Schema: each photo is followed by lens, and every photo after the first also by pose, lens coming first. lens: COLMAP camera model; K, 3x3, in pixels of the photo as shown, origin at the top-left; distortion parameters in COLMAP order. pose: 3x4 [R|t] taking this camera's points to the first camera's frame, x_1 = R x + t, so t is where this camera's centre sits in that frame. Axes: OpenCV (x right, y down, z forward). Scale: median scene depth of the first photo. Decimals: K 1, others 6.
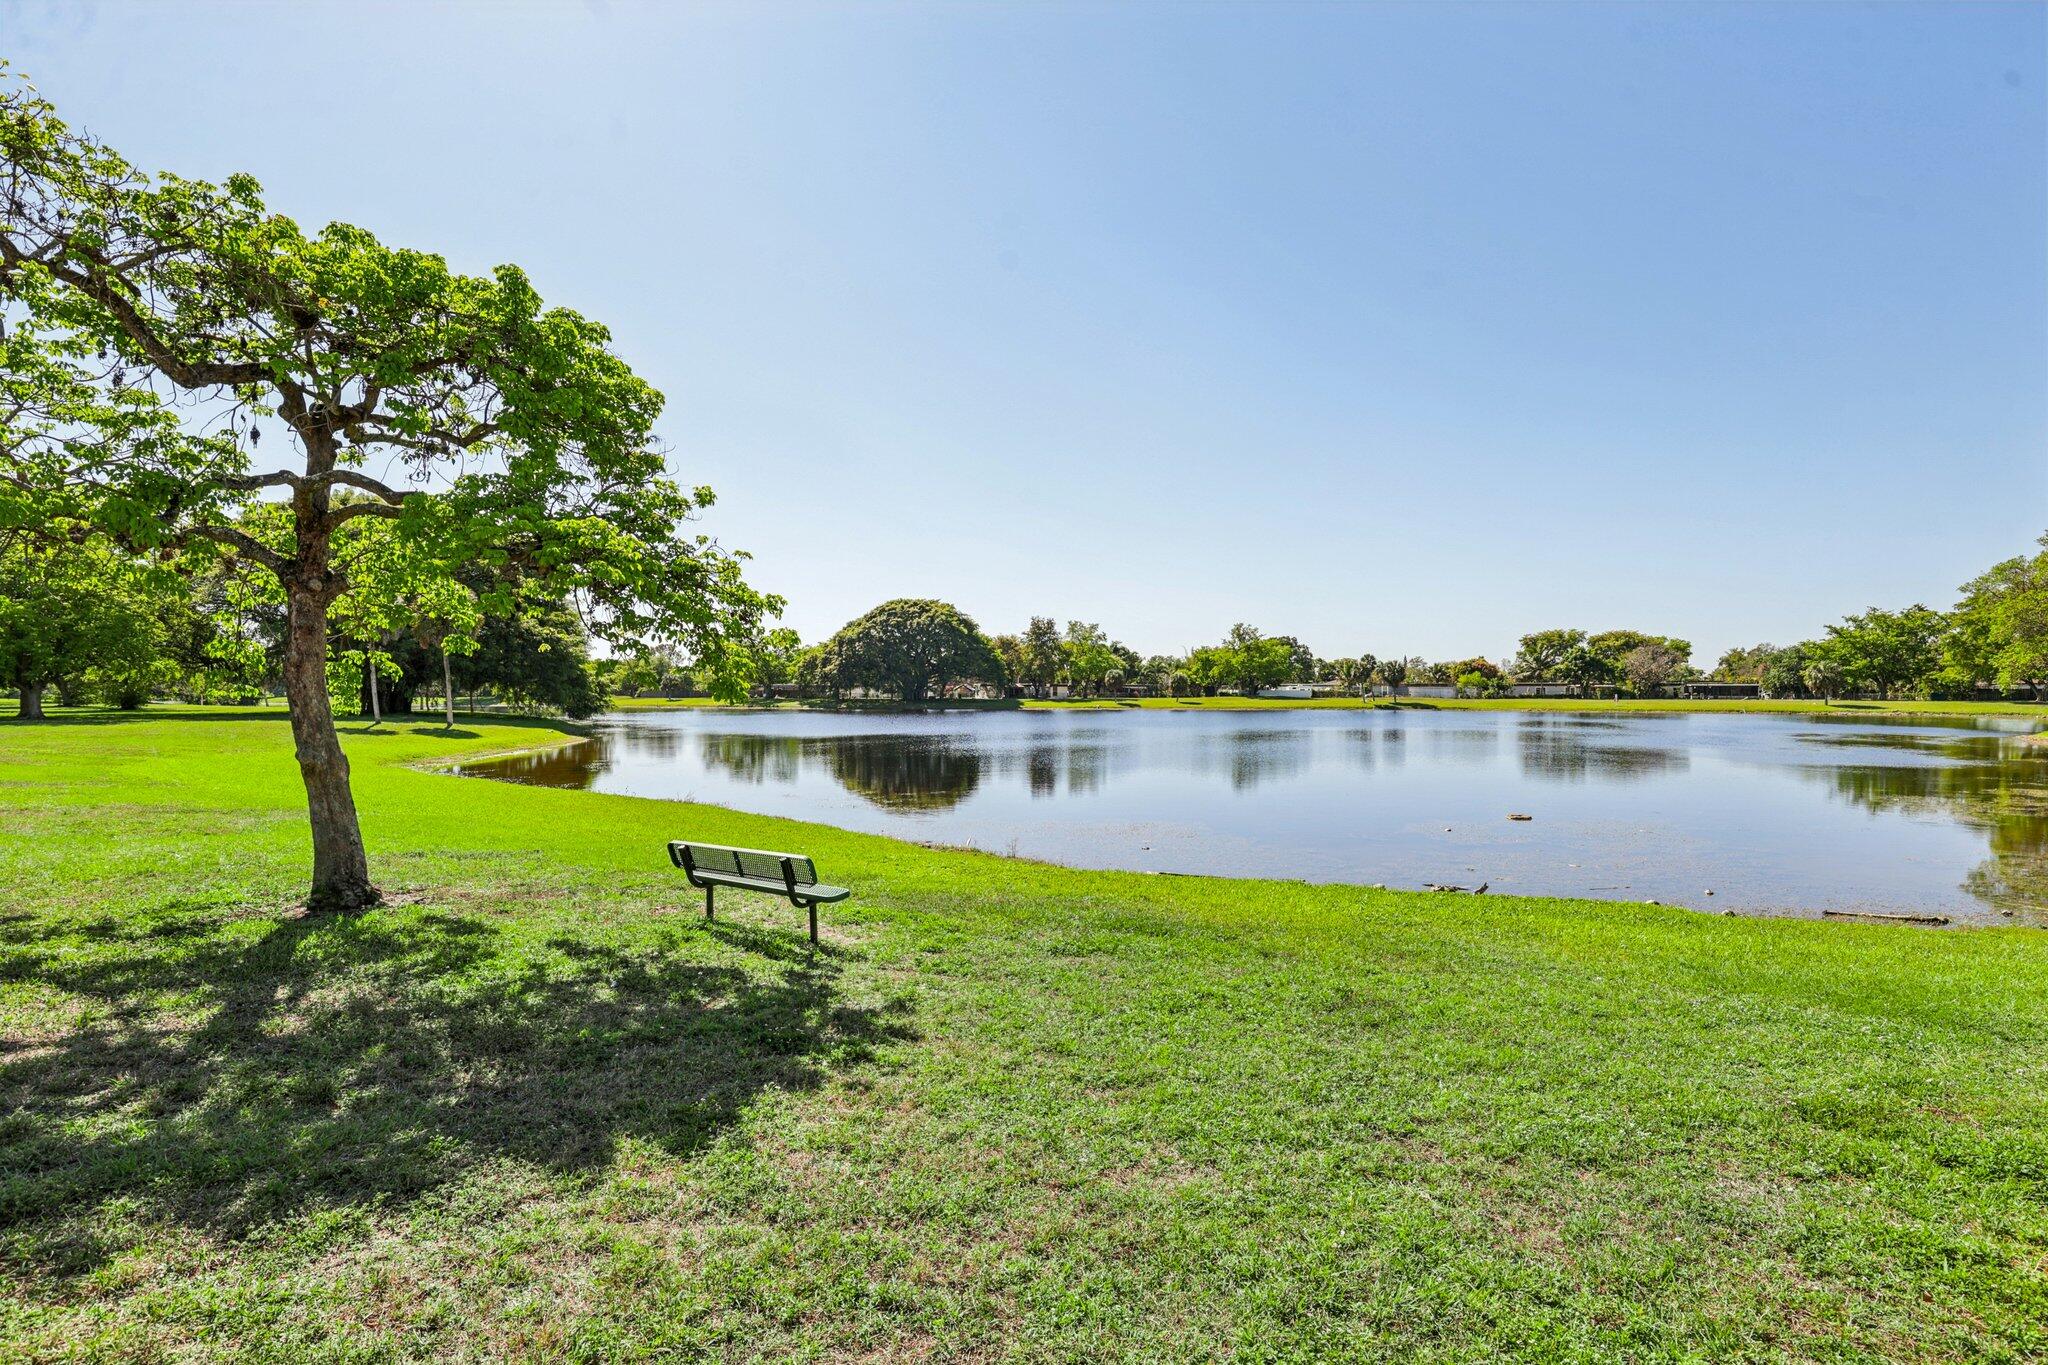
lens RADIAL K [[949.5, 0, 1020.8], [0, 949.5, 683.6], [0, 0, 1]] dist [-0.013277, 0.001005]
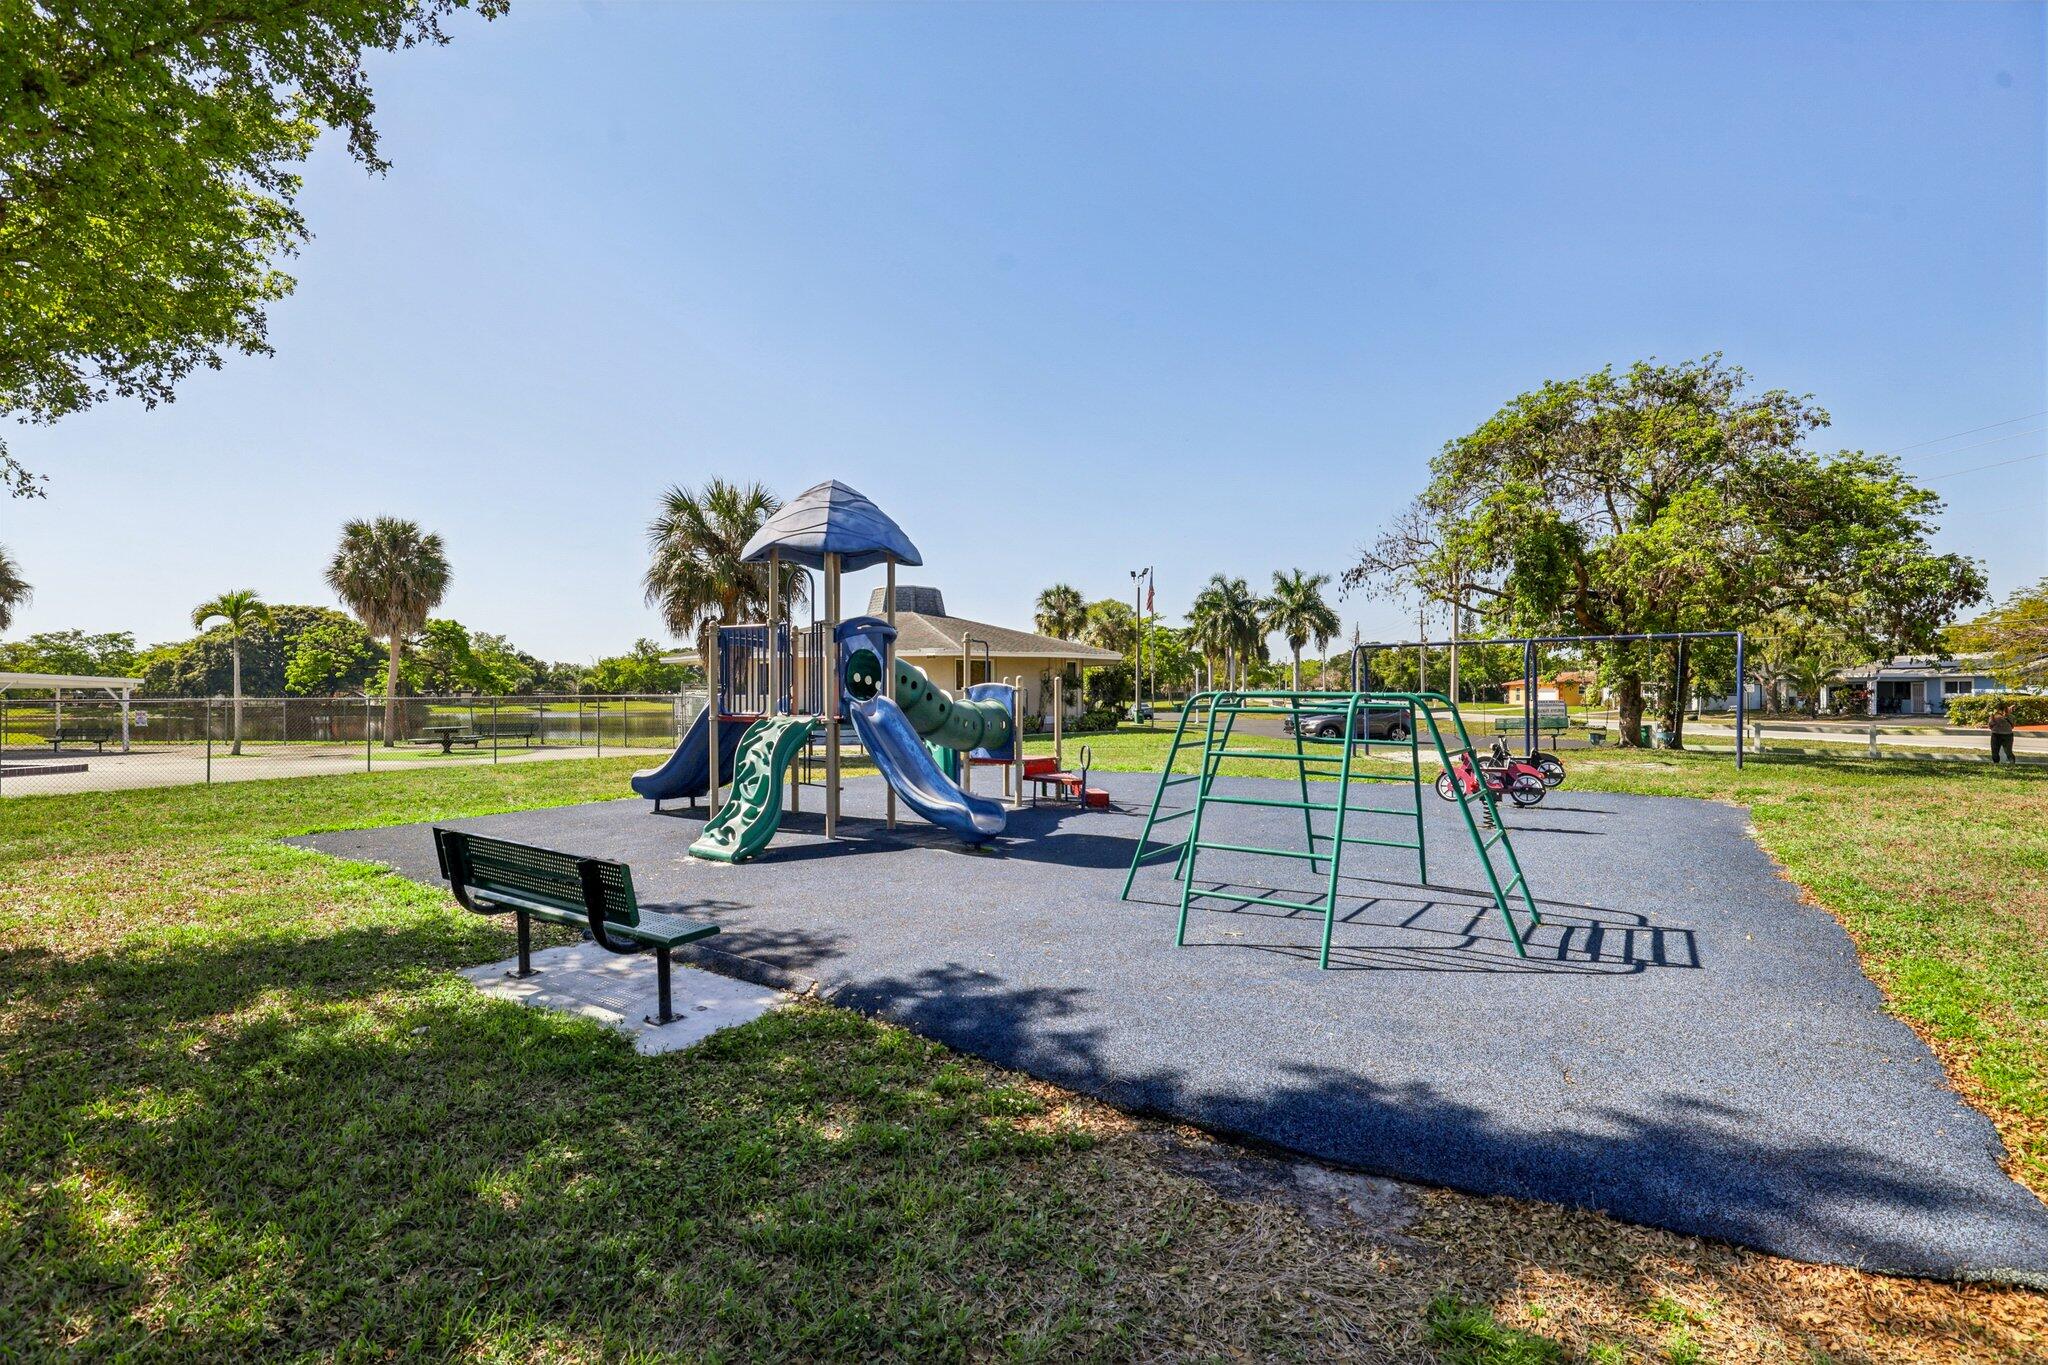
lens RADIAL K [[949.5, 0, 1029.5], [0, 949.5, 684.1], [0, 0, 1]] dist [-0.013277, 0.001005]
pose [[0.819818, 0.000029, 0.572623, -0.047068], [0.002386, 0.999991, -0.003467, -0.001575], [-0.572618, 0.004209, 0.819811, -0.229536]]
